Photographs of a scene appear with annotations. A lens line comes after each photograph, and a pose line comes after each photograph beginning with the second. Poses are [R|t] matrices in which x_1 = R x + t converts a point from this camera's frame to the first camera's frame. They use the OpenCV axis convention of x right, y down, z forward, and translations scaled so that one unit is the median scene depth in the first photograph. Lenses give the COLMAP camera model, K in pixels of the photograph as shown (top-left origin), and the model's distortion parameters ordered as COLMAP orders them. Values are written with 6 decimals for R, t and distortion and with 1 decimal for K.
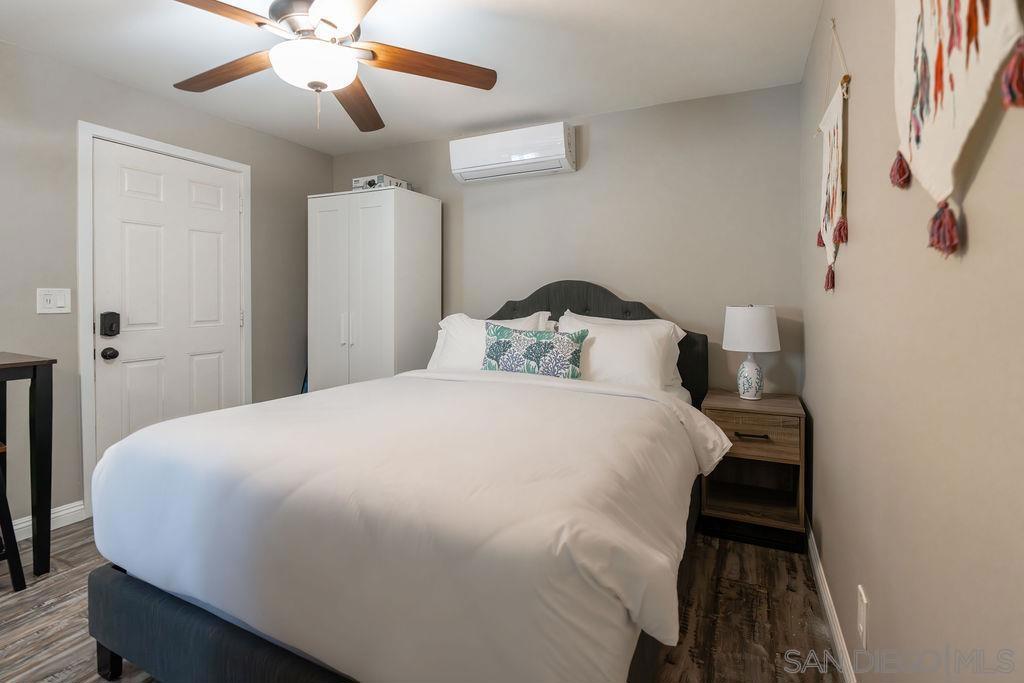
lens RADIAL K [[487.9, 0, 511.3], [0, 487.9, 297.5], [0, 0, 1]] dist [-0.001925, -0.000053]
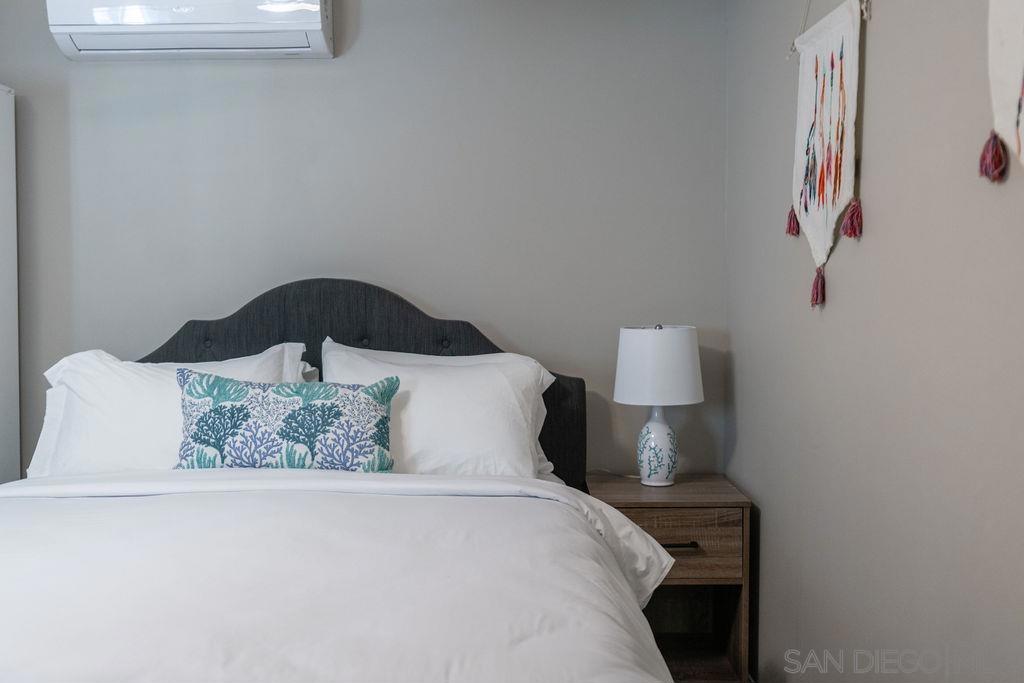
lens RADIAL K [[1036.5, 0, 512.0], [0, 1036.5, 341.5], [0, 0, 1]] dist [0.014654, 0.001829]
pose [[0.905828, -0.019582, 0.423193, -0.205550], [0.003126, 0.999213, 0.039545, -0.015979], [-0.423634, -0.034498, 0.905176, -0.054167]]
